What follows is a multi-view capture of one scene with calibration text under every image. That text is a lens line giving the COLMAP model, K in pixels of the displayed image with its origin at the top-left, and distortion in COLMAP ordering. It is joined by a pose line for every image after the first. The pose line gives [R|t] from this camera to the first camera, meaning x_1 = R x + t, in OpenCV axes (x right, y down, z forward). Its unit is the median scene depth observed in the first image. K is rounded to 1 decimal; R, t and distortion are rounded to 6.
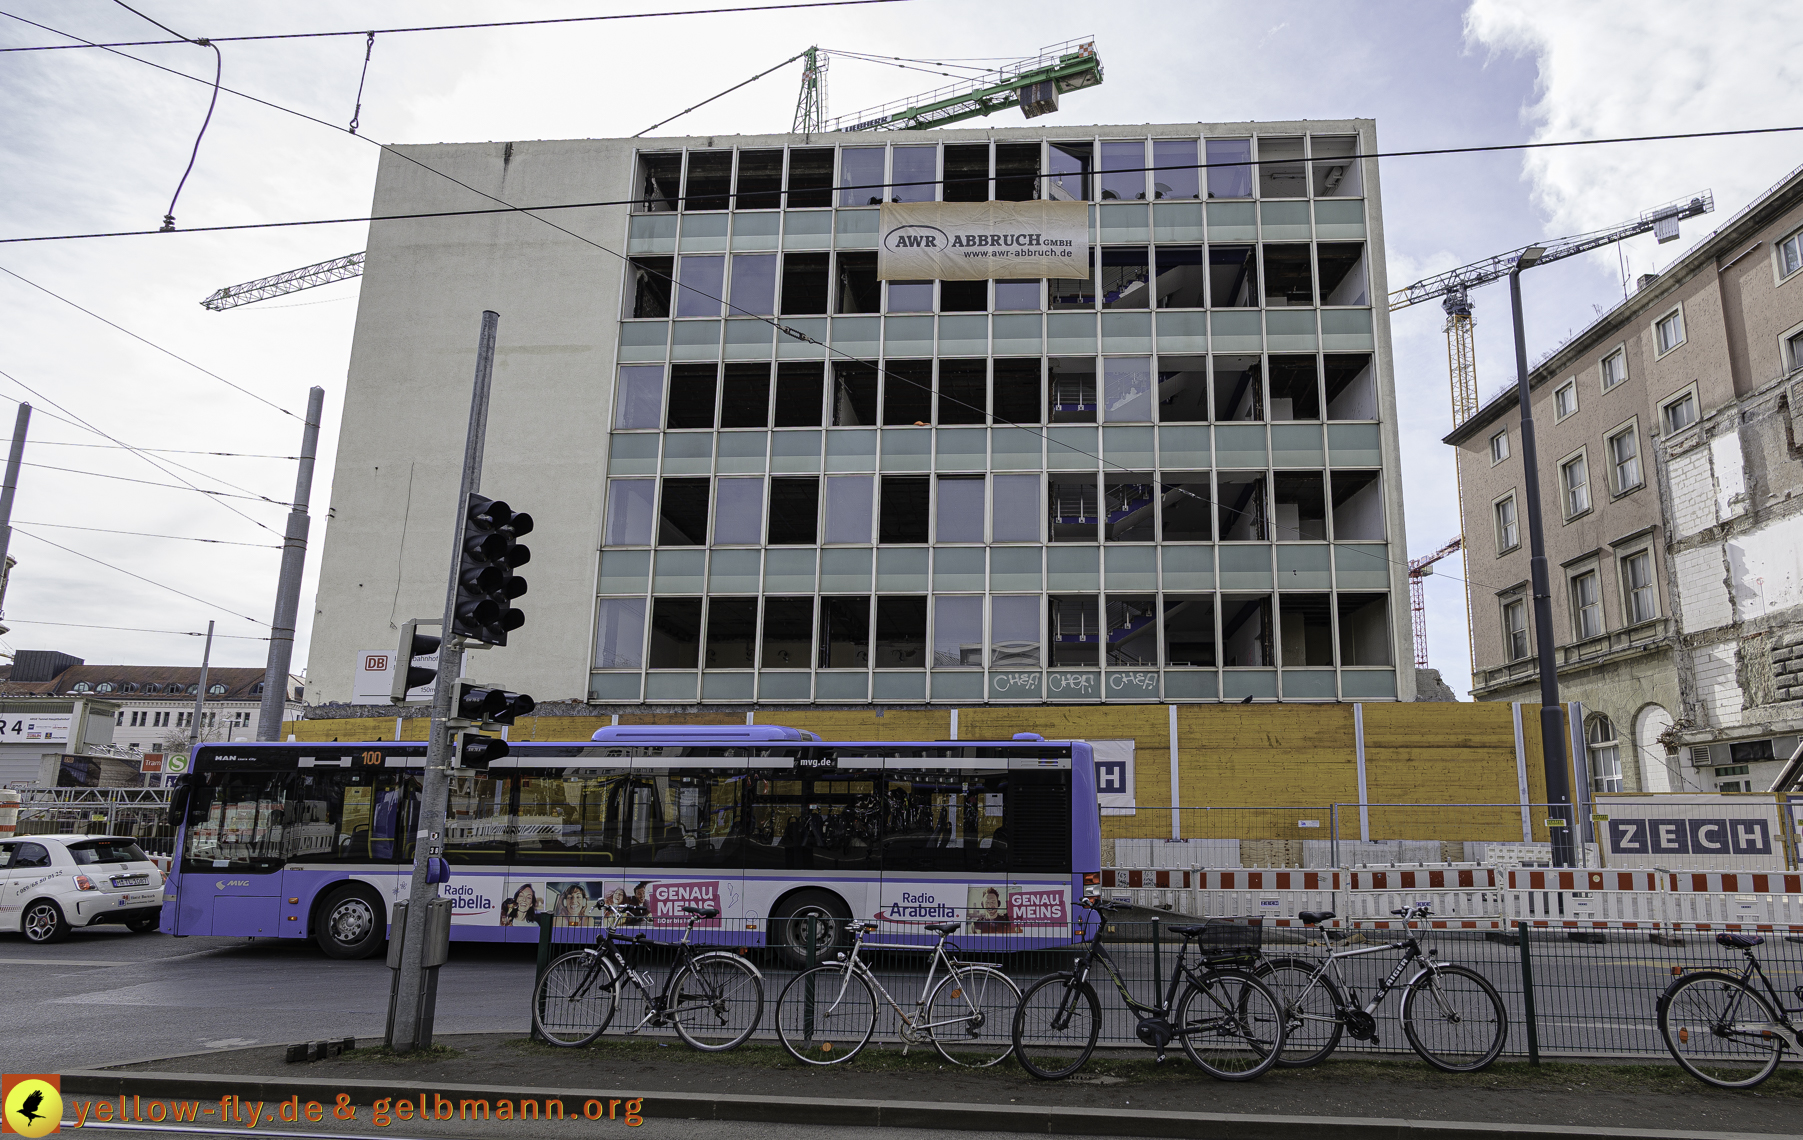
lens RADIAL K [[948.7, 0, 872.6], [0, 948.7, 648.8], [0, 0, 1]] dist [-0.009250, 0.001861]
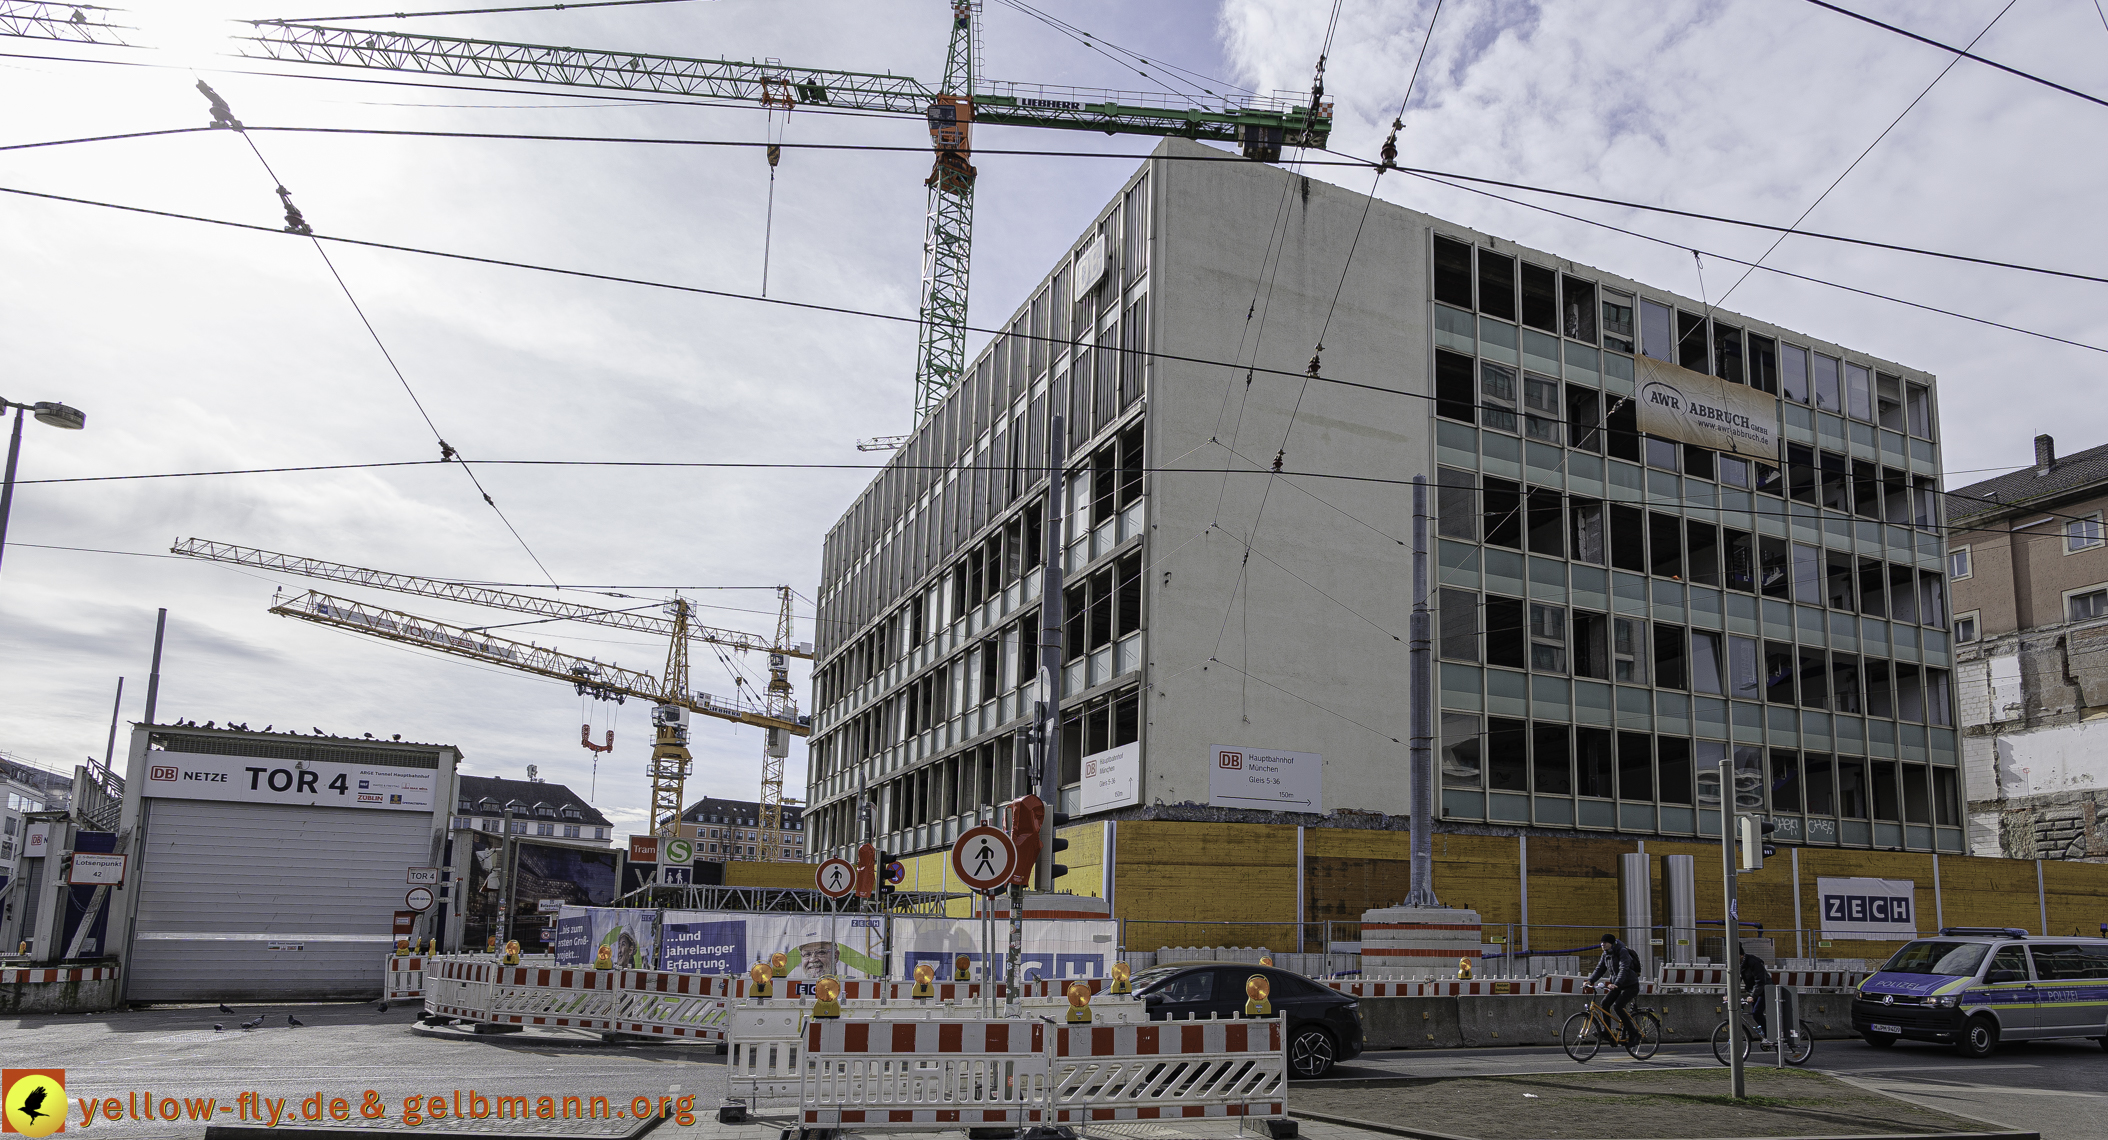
lens RADIAL K [[1111.5, 0, 1192.1], [0, 1111.5, 788.0], [0, 0, 1]] dist [-0.012780, 0.007740]
pose [[0.903713, 0.067253, 0.422824, -0.900606], [-0.090515, 0.995274, 0.035156, 0.006761], [-0.418462, -0.070043, 0.905529, 0.065753]]
